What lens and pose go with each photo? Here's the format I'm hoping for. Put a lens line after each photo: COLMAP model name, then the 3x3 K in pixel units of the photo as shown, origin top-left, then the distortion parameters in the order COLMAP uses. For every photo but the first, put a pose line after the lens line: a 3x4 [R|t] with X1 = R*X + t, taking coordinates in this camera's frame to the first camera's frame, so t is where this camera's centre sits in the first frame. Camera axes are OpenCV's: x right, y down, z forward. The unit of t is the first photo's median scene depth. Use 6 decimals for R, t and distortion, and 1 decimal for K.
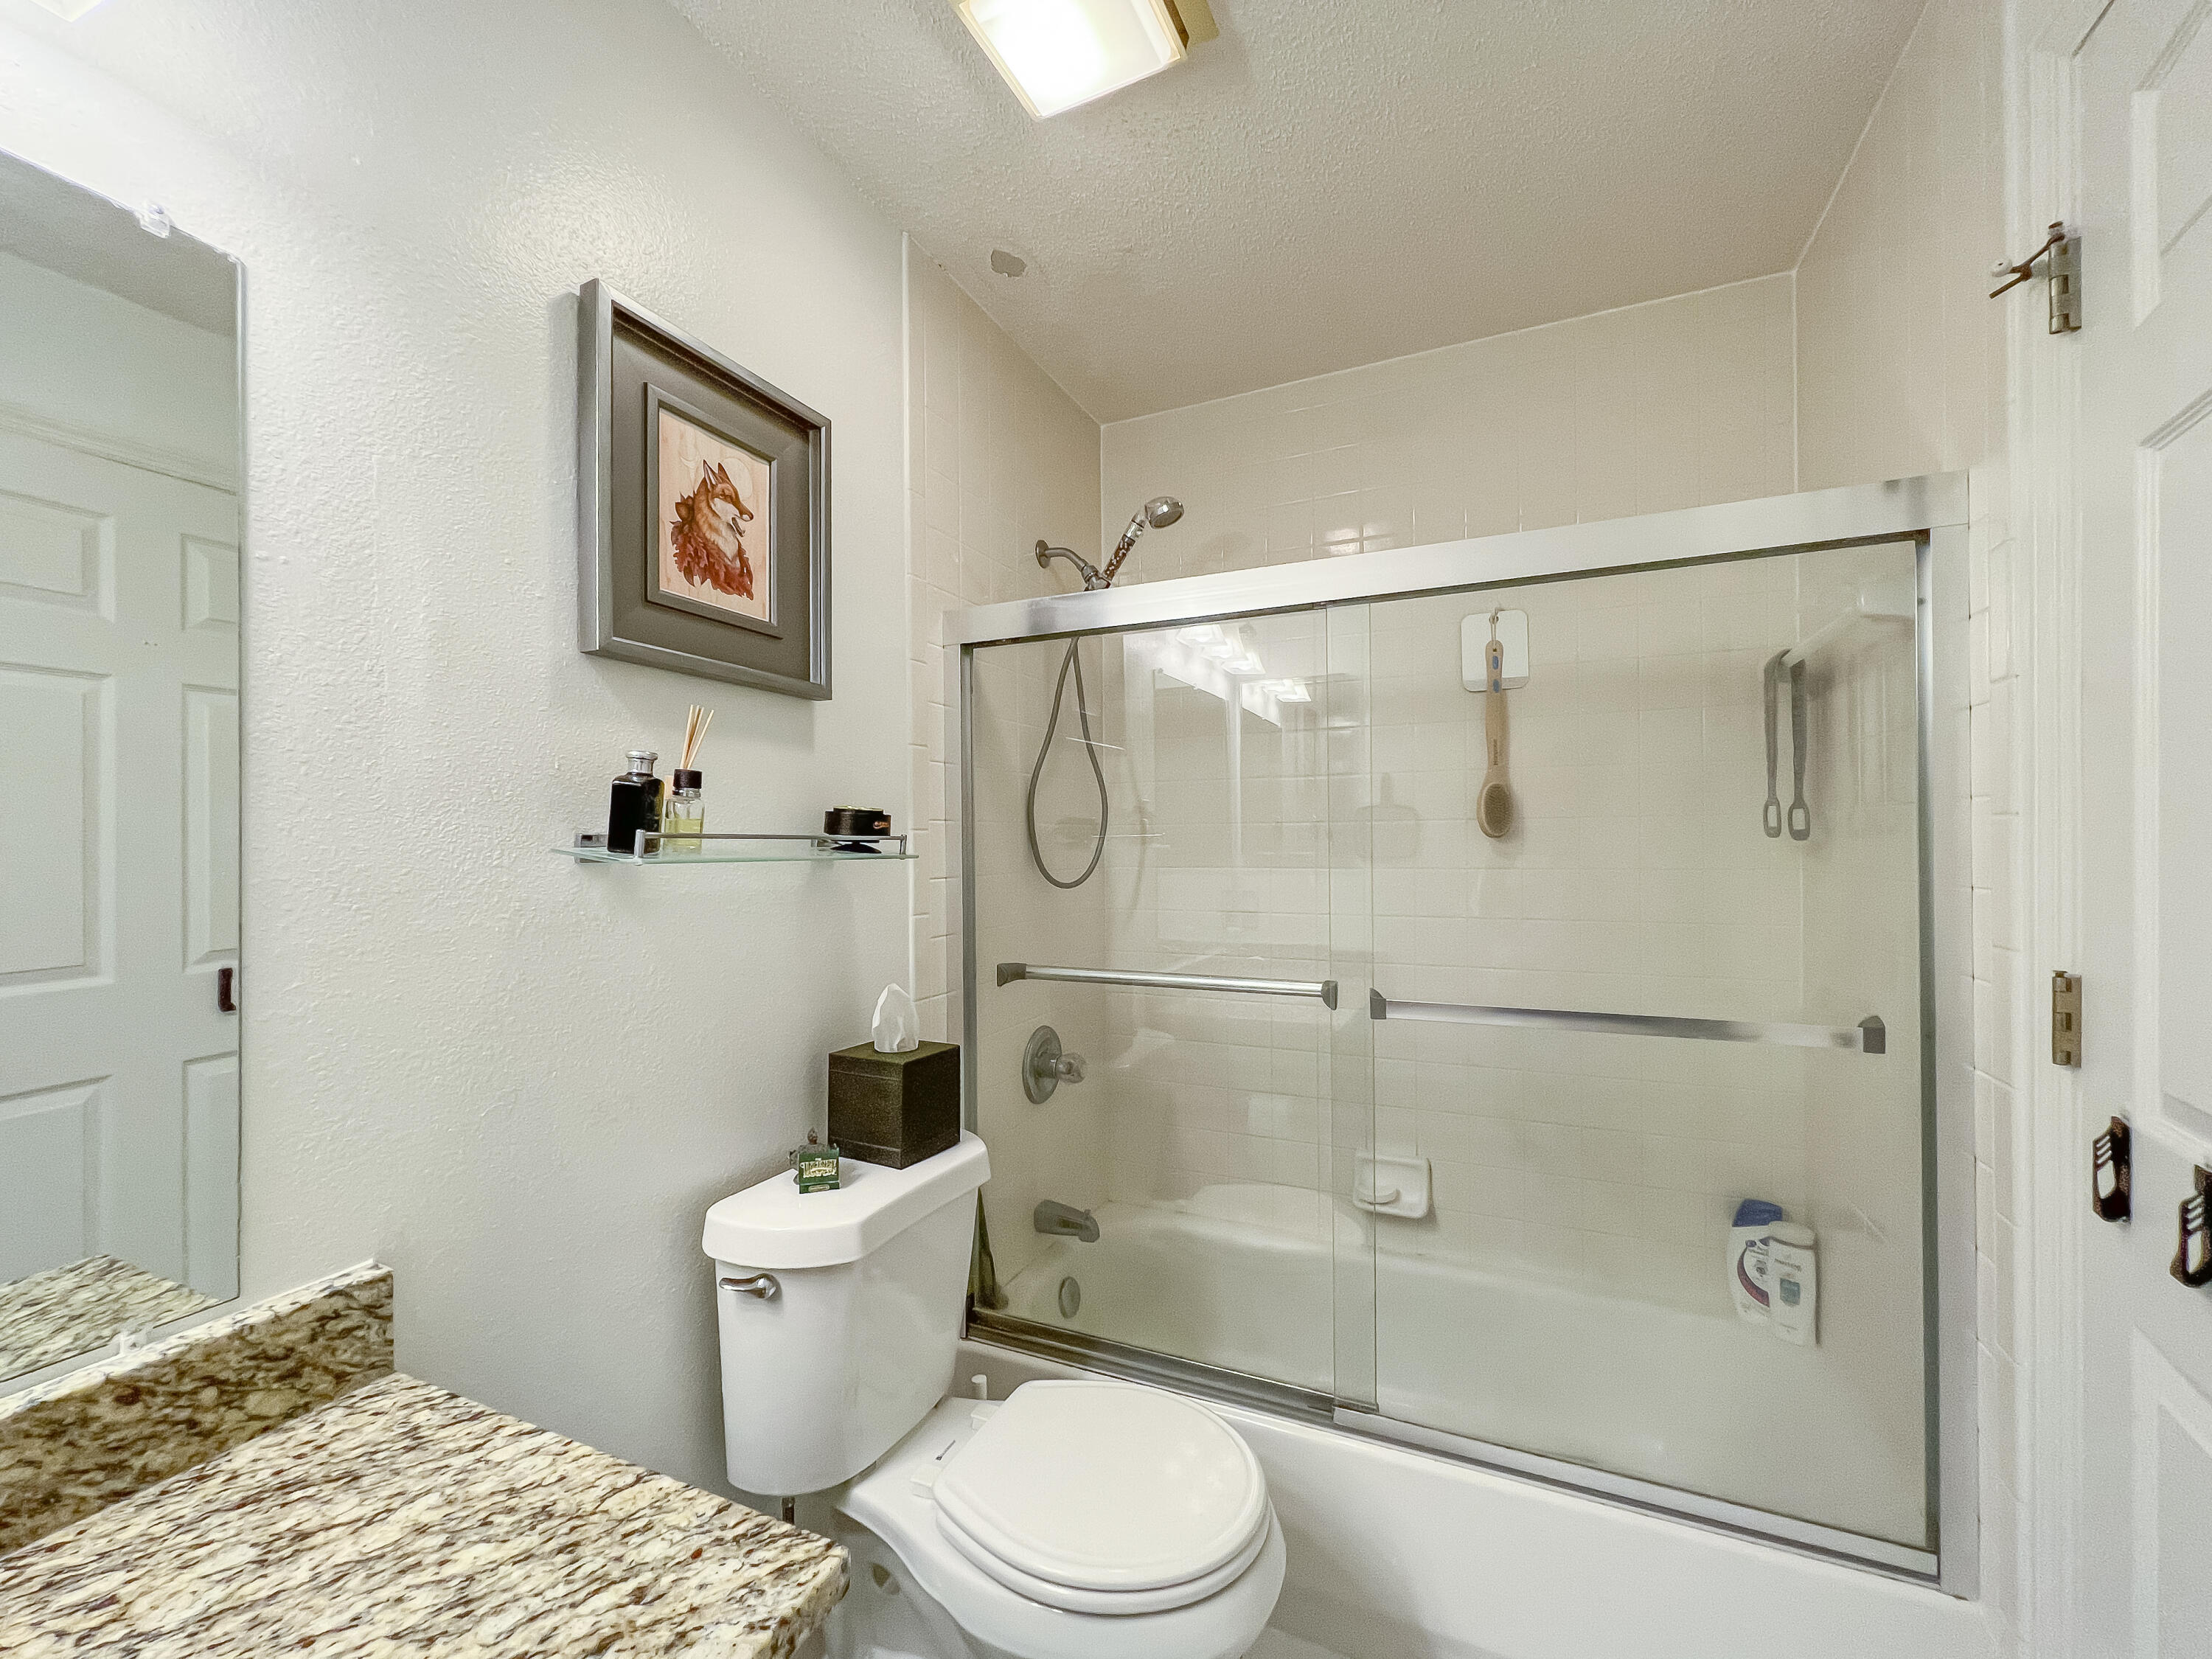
lens RADIAL K [[905.6, 0, 1121.8], [0, 905.6, 830.7], [0, 0, 1]] dist [-0.004769, 0.001753]
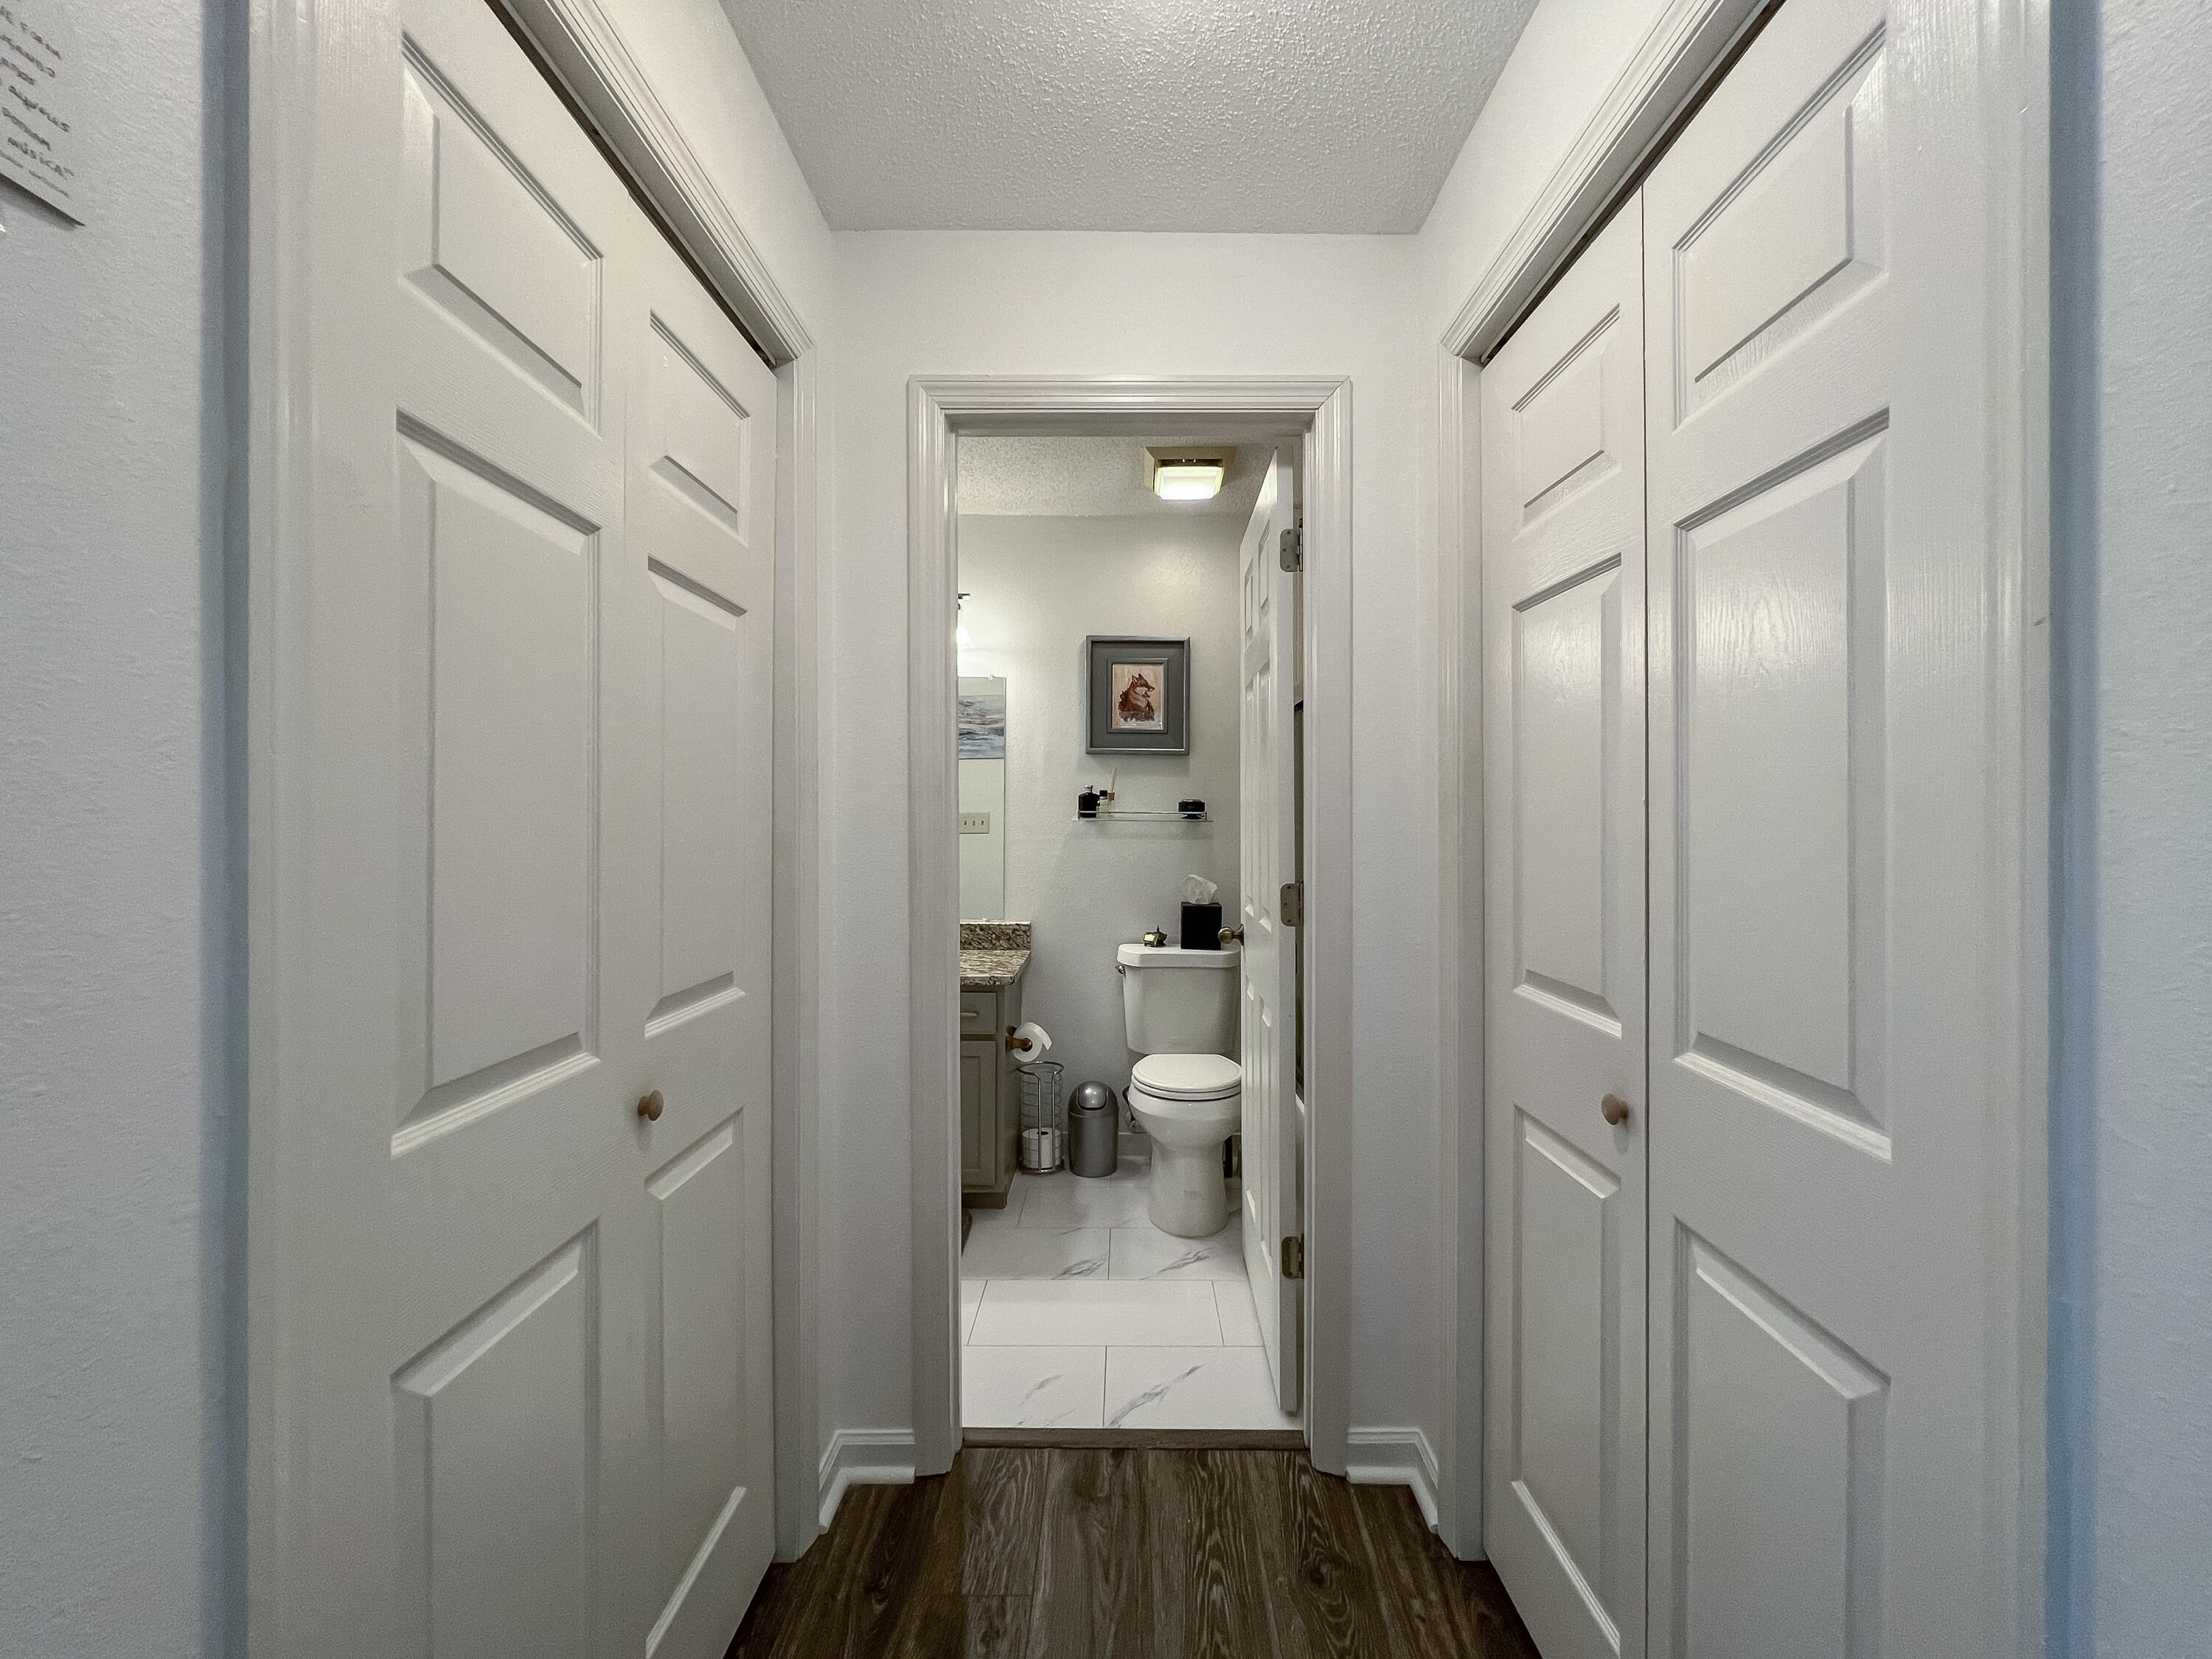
lens RADIAL K [[905.6, 0, 1092.2], [0, 905.6, 831.7], [0, 0, 1]] dist [-0.004769, 0.001753]
pose [[0.378414, 0.007935, -0.925602, 2.064317], [0.004531, 0.999935, 0.010425, 0.035734], [0.925625, -0.008139, 0.378354, -0.154350]]
